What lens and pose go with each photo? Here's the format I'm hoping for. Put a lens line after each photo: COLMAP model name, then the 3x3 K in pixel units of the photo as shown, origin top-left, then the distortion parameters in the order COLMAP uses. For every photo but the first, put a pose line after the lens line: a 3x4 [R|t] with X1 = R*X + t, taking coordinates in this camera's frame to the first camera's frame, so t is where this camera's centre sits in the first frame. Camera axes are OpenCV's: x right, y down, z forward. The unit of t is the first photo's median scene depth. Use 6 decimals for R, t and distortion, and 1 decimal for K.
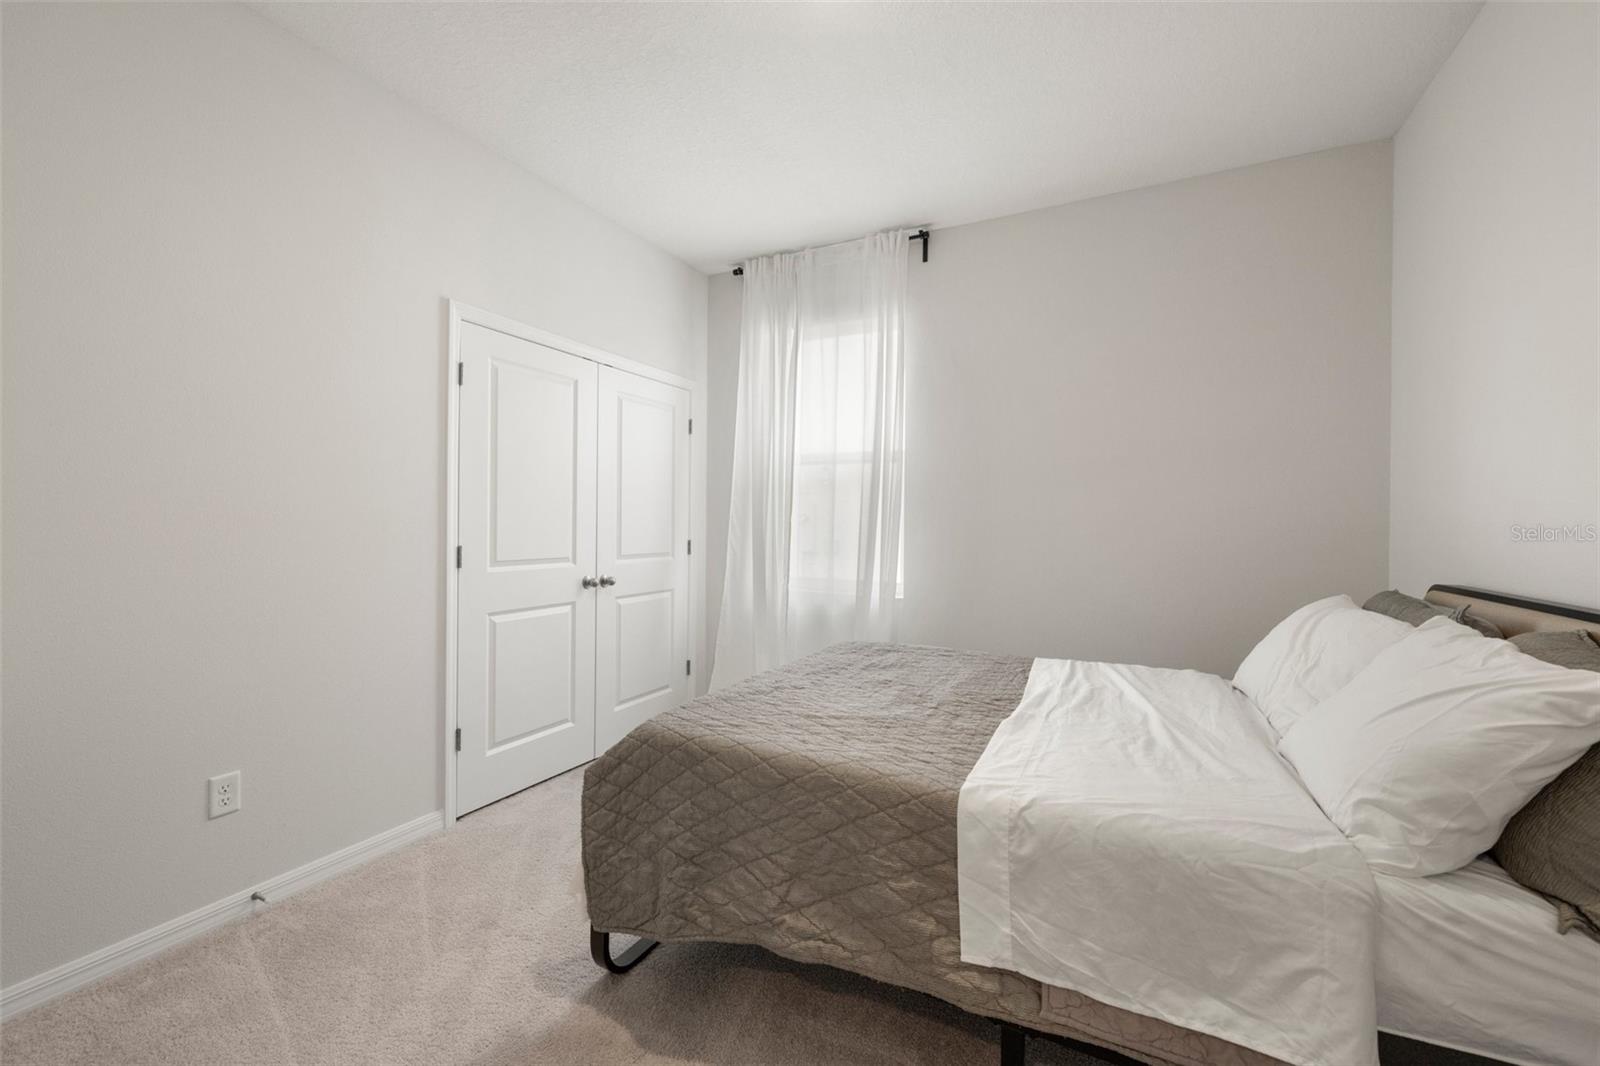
lens RADIAL K [[641.8, 0, 800.0], [0, 641.8, 533.0], [0, 0, 1]] dist [-0.000442, -0.000303]
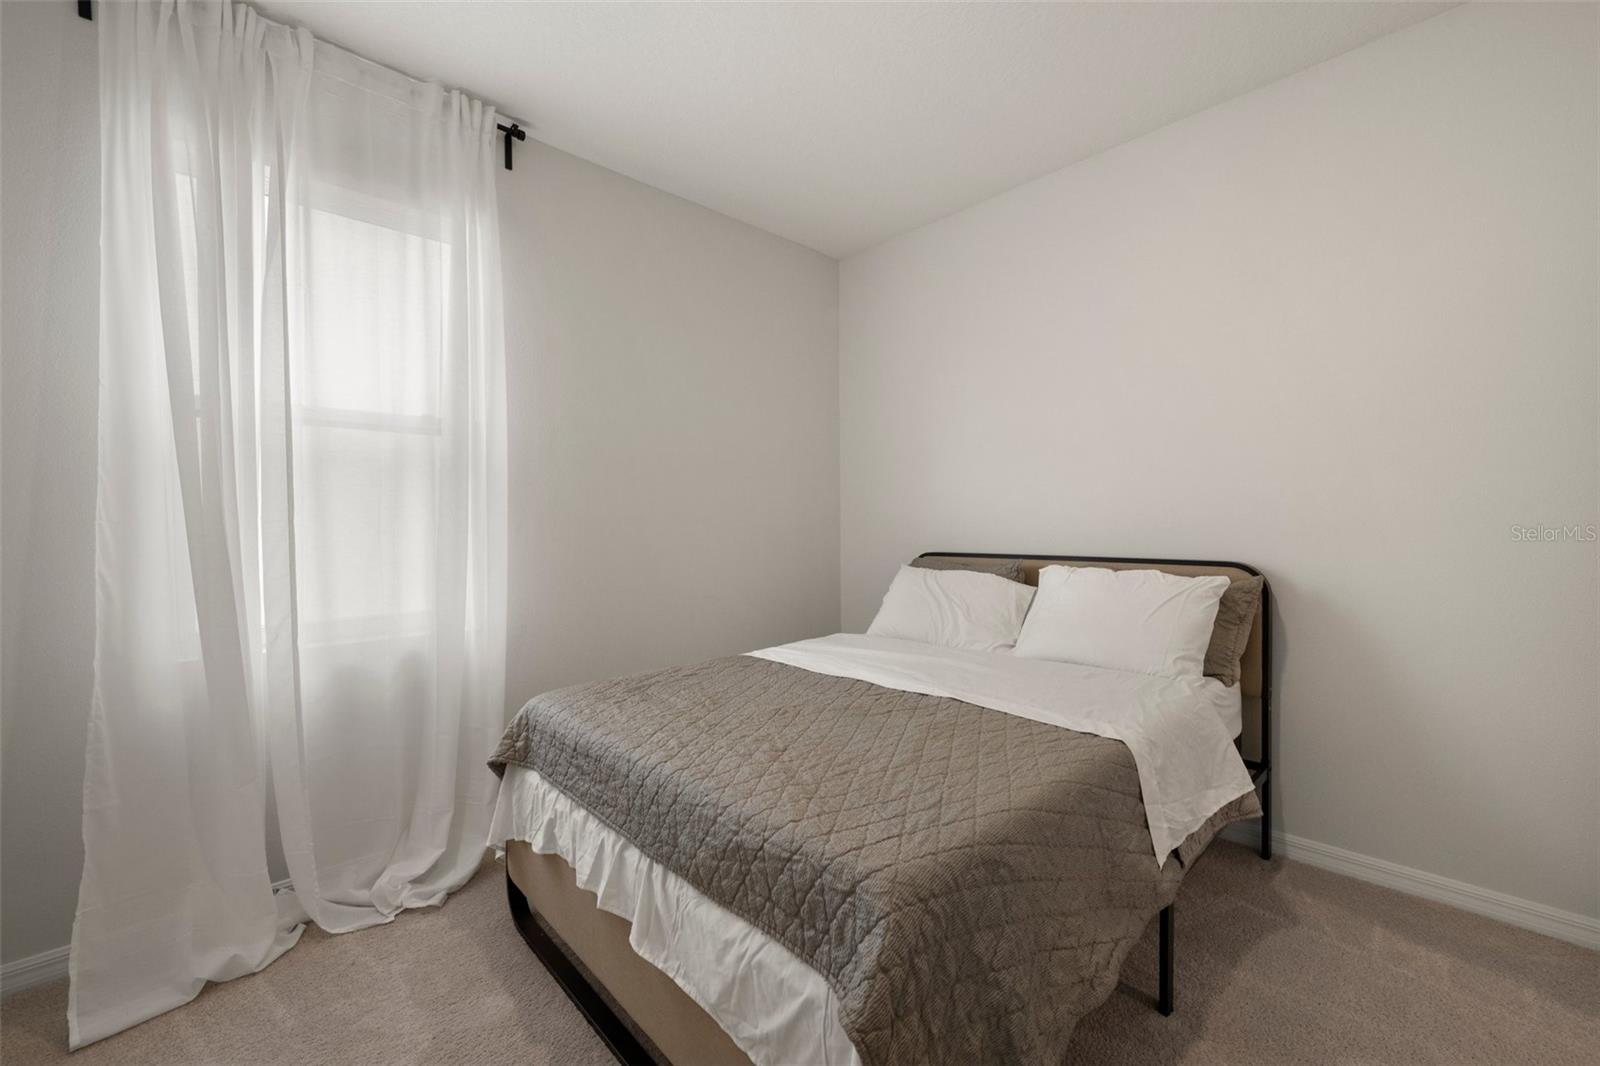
lens RADIAL K [[634.5, 0, 798.0], [0, 634.5, 536.9], [0, 0, 1]] dist [-0.001751, -0.000568]
pose [[0.341207, -0.045363, 0.938893, -0.408853], [0.027380, 0.998891, 0.038311, -0.016336], [-0.939589, 0.012635, 0.342071, 0.452986]]
